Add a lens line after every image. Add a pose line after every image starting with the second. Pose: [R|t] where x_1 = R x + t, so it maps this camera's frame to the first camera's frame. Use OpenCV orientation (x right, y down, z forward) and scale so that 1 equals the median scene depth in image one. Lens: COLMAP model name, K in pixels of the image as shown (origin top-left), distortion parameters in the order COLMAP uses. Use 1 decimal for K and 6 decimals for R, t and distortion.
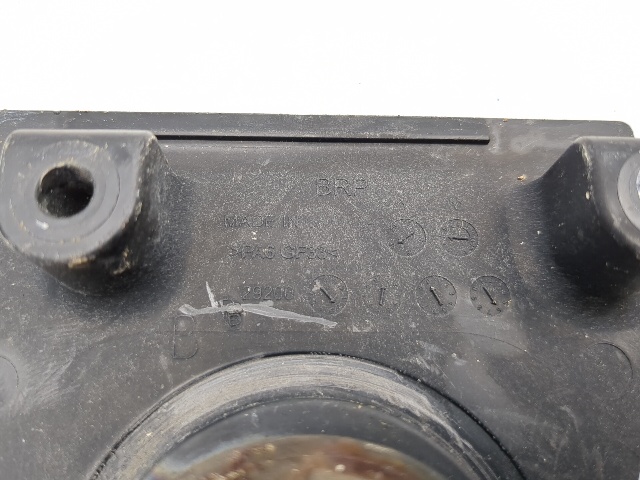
lens RADIAL K [[564.1, 0, 320.0], [0, 564.1, 240.0], [0, 0, 1]] dist [-0.007691, -0.015724]
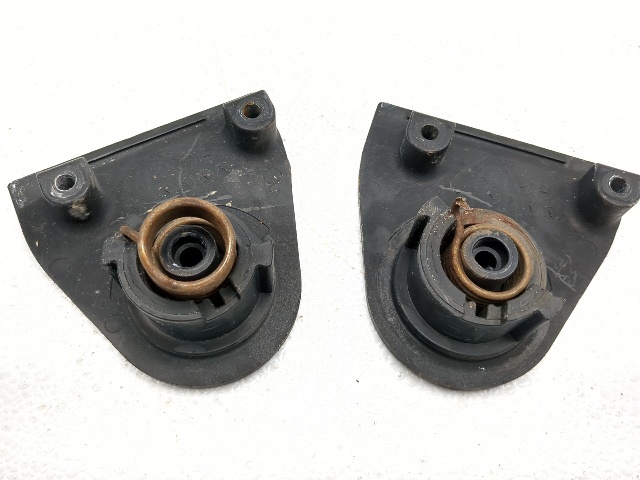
lens RADIAL K [[564.1, 0, 320.0], [0, 564.1, 240.0], [0, 0, 1]] dist [-0.007691, -0.015724]
pose [[0.951678, 0.281032, -0.123818, -0.370300], [-0.291594, 0.953419, -0.077231, 0.732137], [0.096346, 0.109604, 0.989295, -1.717246]]
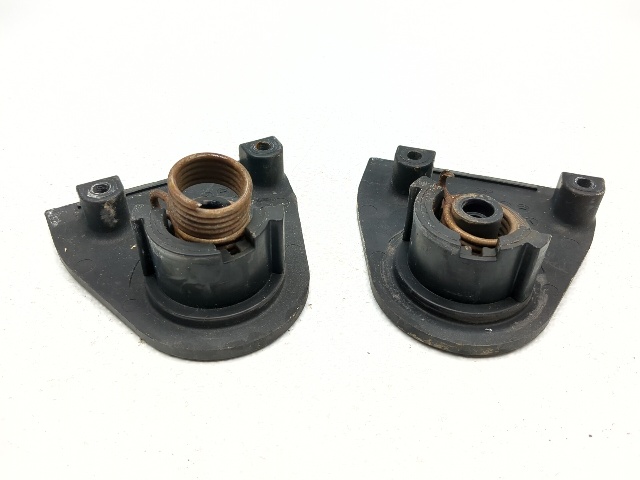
lens RADIAL K [[564.1, 0, 320.0], [0, 564.1, 240.0], [0, 0, 1]] dist [-0.007691, -0.015724]
pose [[0.961223, 0.169085, -0.217855, -0.108615], [-0.254758, 0.846915, -0.466726, 1.816703], [0.105588, 0.504128, 0.857150, -1.594235]]
